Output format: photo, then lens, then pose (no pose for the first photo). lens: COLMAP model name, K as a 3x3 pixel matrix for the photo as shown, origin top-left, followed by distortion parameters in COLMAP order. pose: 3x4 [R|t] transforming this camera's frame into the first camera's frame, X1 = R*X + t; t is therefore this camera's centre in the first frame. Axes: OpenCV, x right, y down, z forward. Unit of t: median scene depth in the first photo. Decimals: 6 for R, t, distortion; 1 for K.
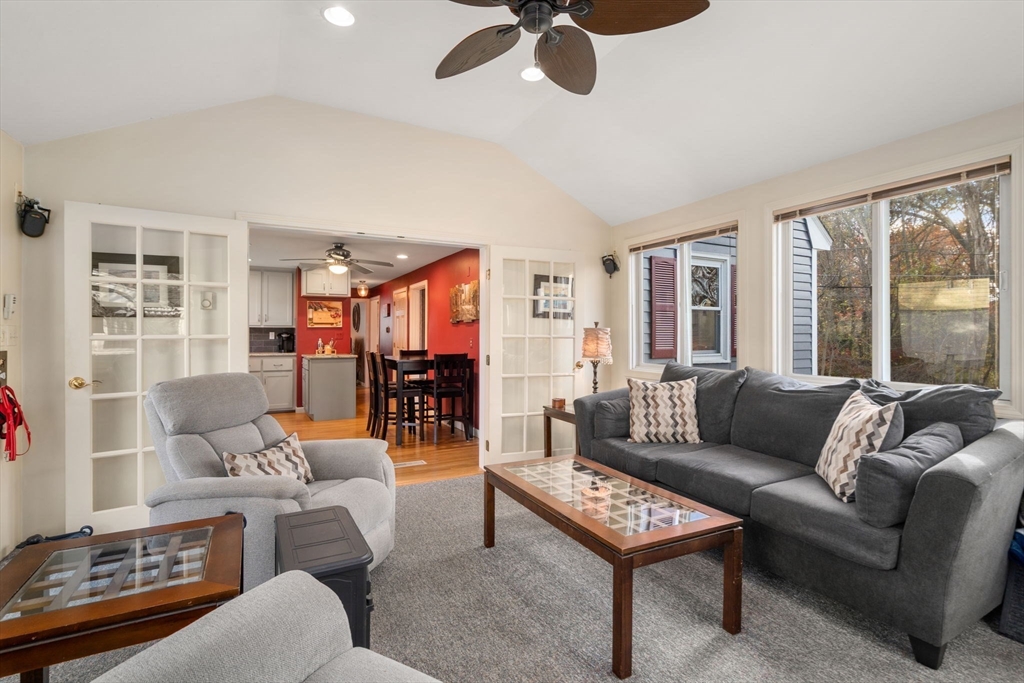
lens RADIAL K [[478.8, 0, 511.3], [0, 478.8, 330.4], [0, 0, 1]] dist [-0.001573, 0.000099]
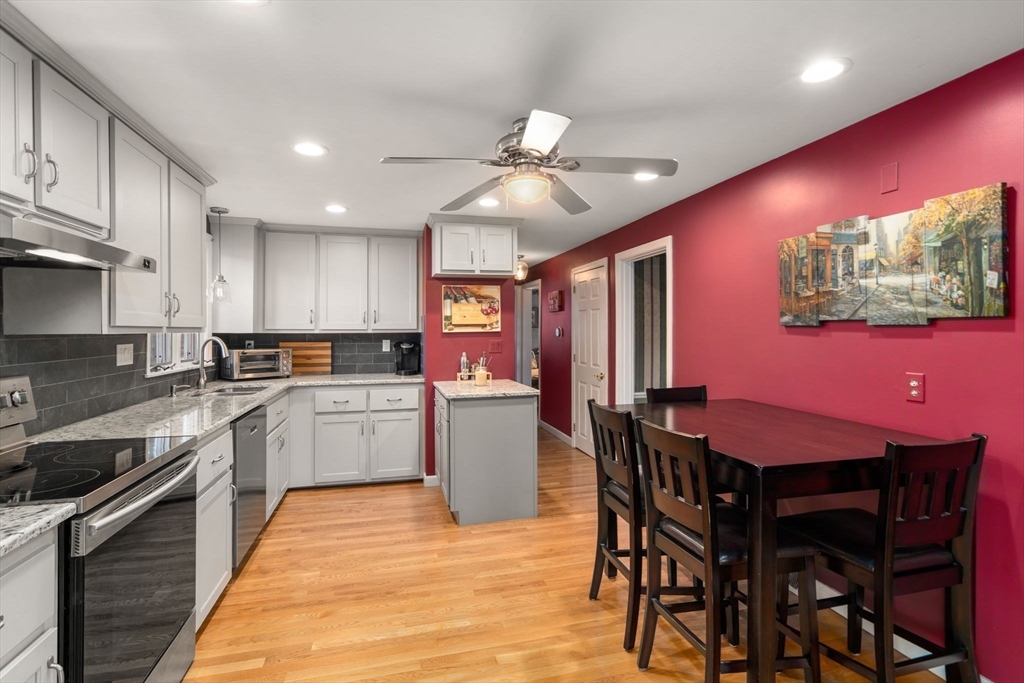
lens RADIAL K [[478.8, 0, 511.3], [0, 478.8, 330.4], [0, 0, 1]] dist [-0.001573, 0.000099]
pose [[0.972360, -0.002503, -0.233471, -0.214914], [0.005204, 0.999926, 0.010951, -0.014312], [0.233427, -0.011863, 0.972302, 0.469792]]
